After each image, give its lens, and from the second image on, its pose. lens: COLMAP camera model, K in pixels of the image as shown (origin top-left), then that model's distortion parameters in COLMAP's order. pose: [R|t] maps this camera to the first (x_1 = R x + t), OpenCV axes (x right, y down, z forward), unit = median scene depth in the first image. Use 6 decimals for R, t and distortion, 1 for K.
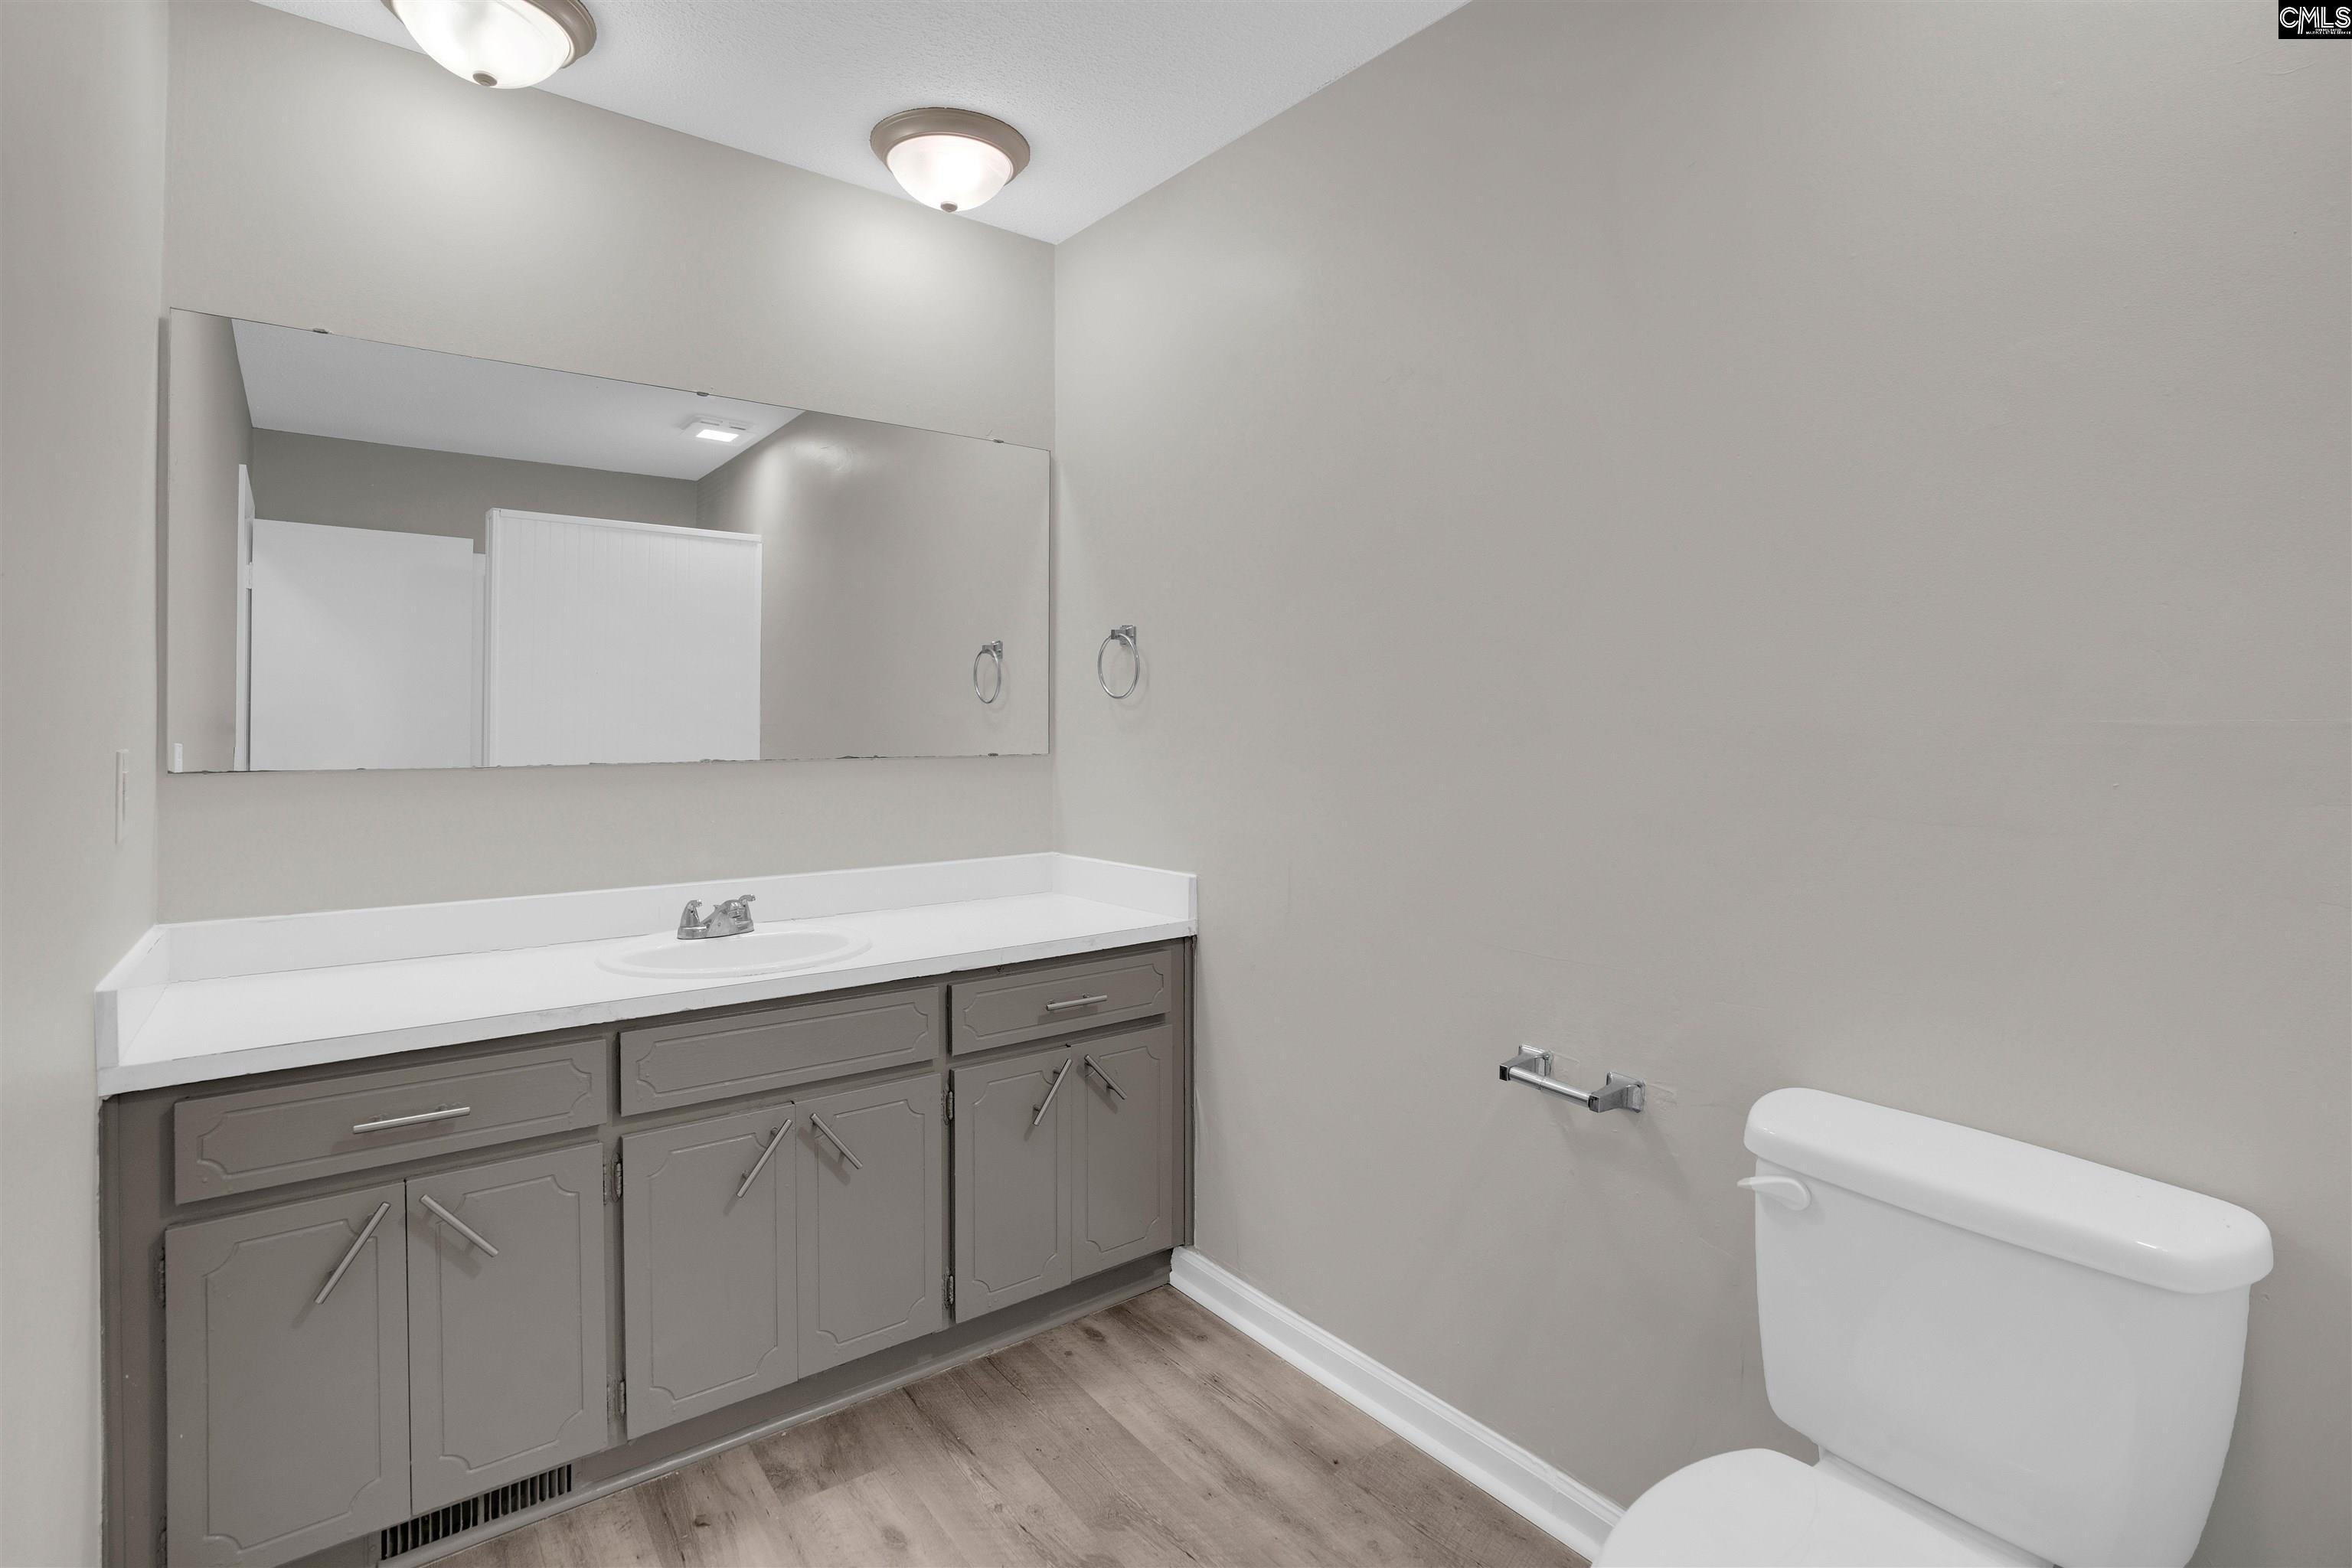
lens RADIAL K [[1137.6, 0, 1169.8], [0, 1137.6, 746.1], [0, 0, 1]] dist [-0.060969, 0.028239]
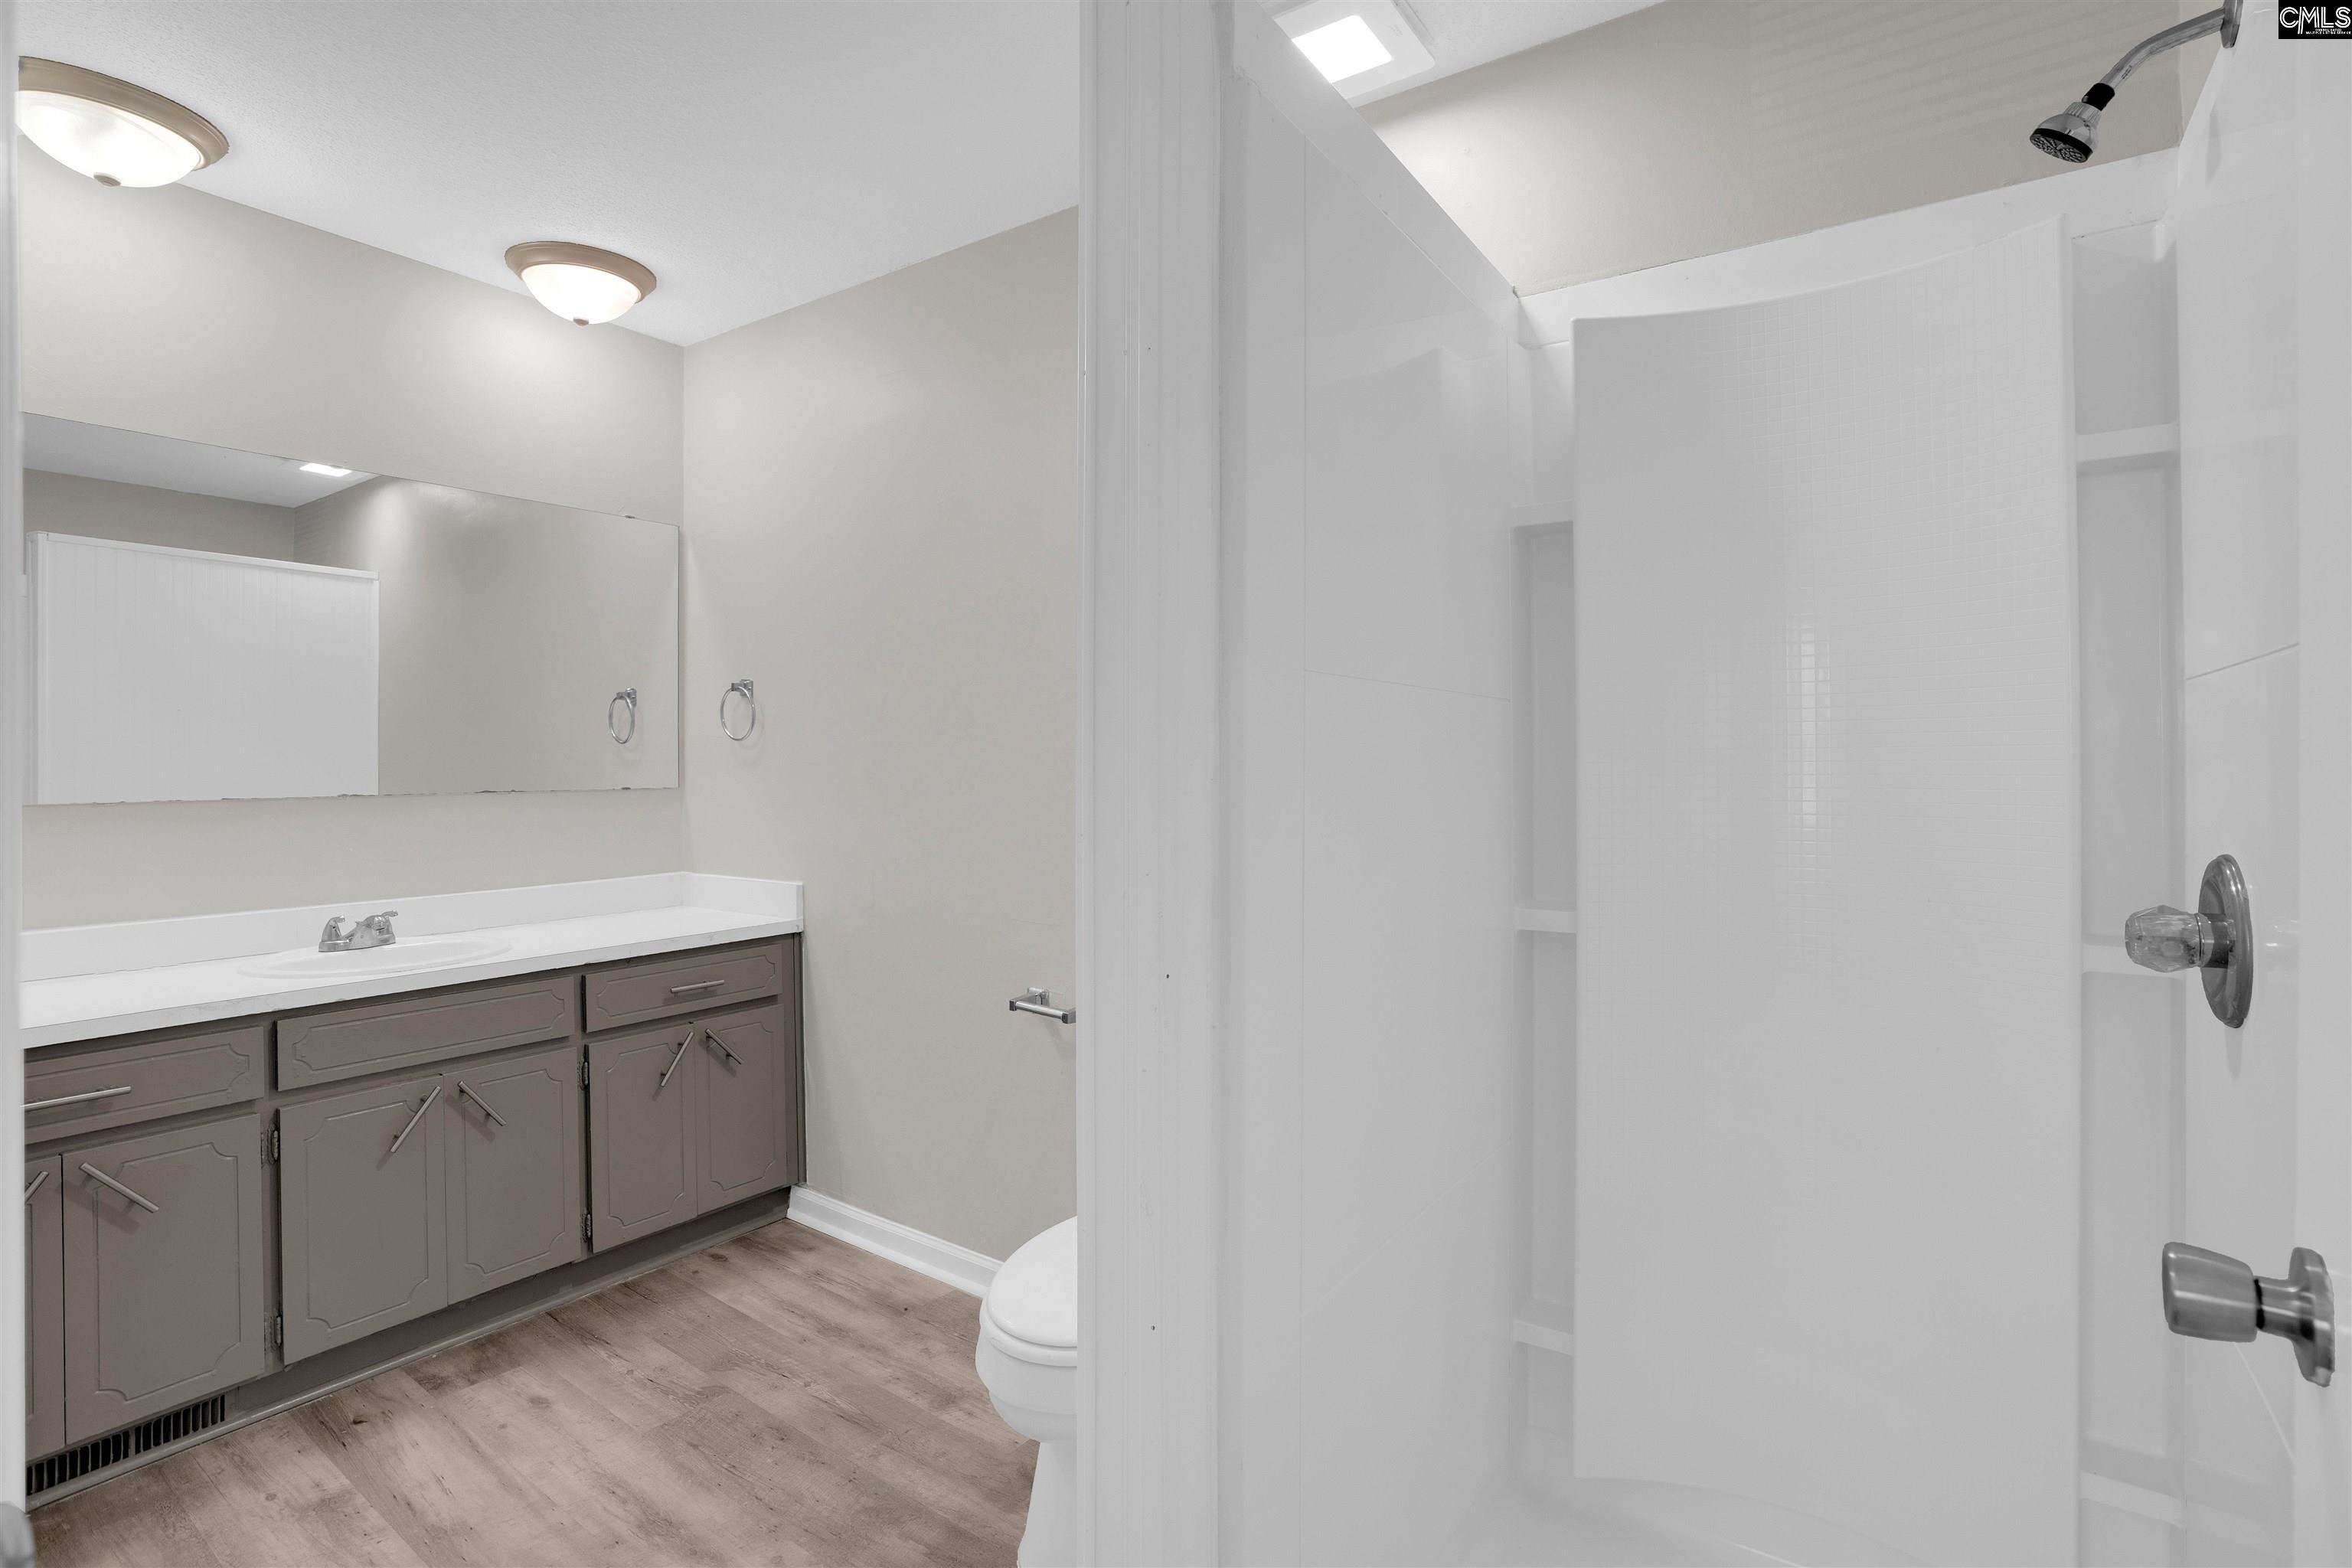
lens RADIAL K [[1083.7, 0, 1194.7], [0, 1083.7, 781.6], [0, 0, 1]] dist [-0.056082, 0.021866]
pose [[0.948813, -0.008189, 0.315732, 0.073952], [0.008336, 0.999965, 0.000886, 0.006329], [-0.315728, 0.001792, 0.948848, -0.316495]]
